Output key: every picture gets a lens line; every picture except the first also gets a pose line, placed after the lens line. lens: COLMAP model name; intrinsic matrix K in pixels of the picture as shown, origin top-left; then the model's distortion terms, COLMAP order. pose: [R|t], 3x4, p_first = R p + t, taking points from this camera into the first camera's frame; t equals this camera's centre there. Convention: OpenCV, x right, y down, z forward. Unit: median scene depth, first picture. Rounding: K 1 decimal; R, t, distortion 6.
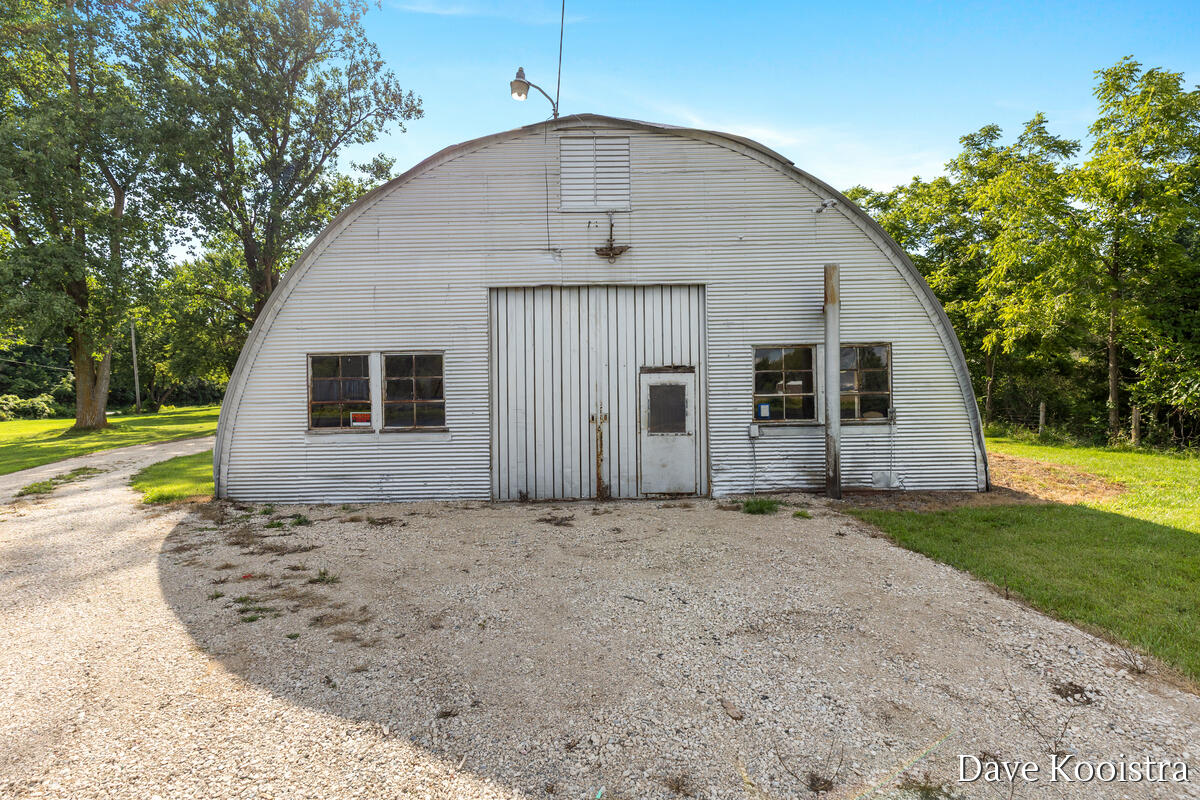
lens RADIAL K [[575.6, 0, 600.8], [0, 575.6, 394.4], [0, 0, 1]] dist [-0.004753, 0.000145]
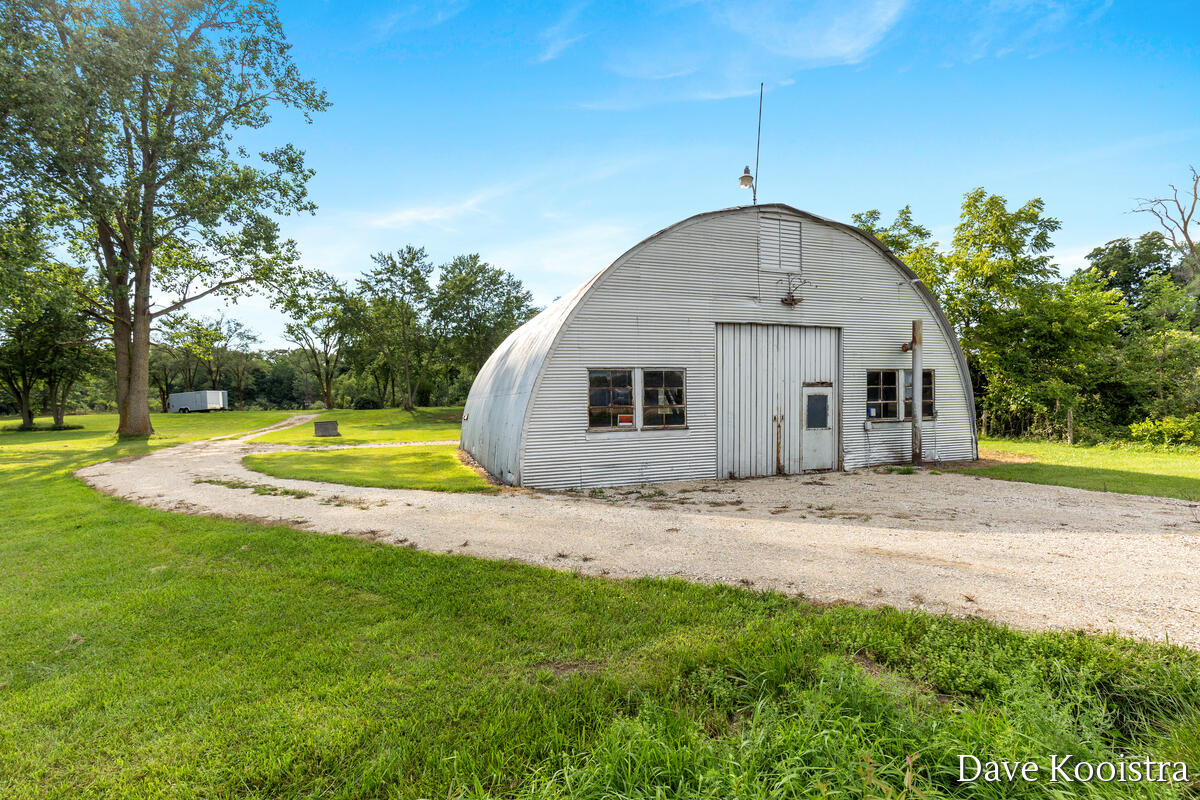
lens RADIAL K [[575.6, 0, 595.8], [0, 575.6, 405.6], [0, 0, 1]] dist [-0.004753, 0.000145]
pose [[0.939876, 0.000080, 0.341516, -0.913336], [-0.001189, 0.999995, 0.003039, 0.006753], [-0.341514, -0.003262, 0.939871, -0.177449]]
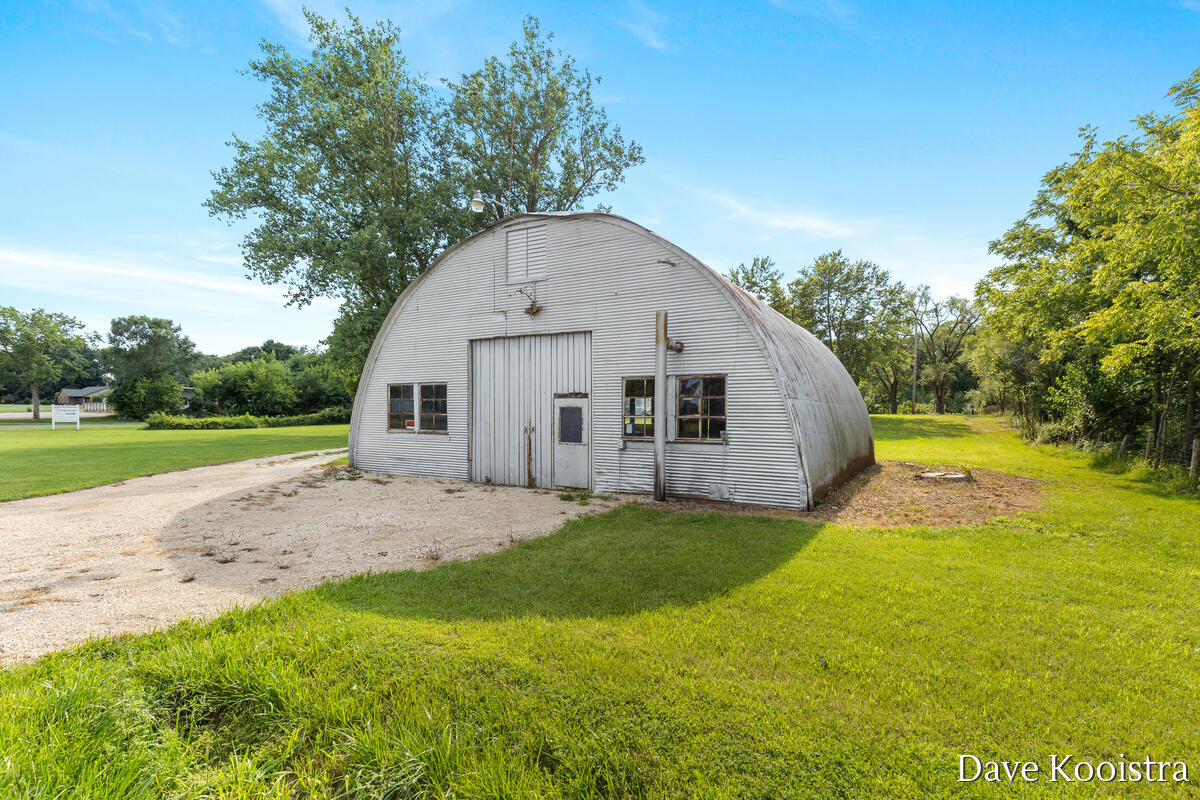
lens RADIAL K [[575.6, 0, 598.7], [0, 575.6, 427.8], [0, 0, 1]] dist [-0.004753, 0.000145]
pose [[0.862223, 0.037405, -0.505146, 0.856998], [-0.019009, 0.998957, 0.041523, -0.024851], [0.506172, -0.026200, 0.862035, -0.127394]]
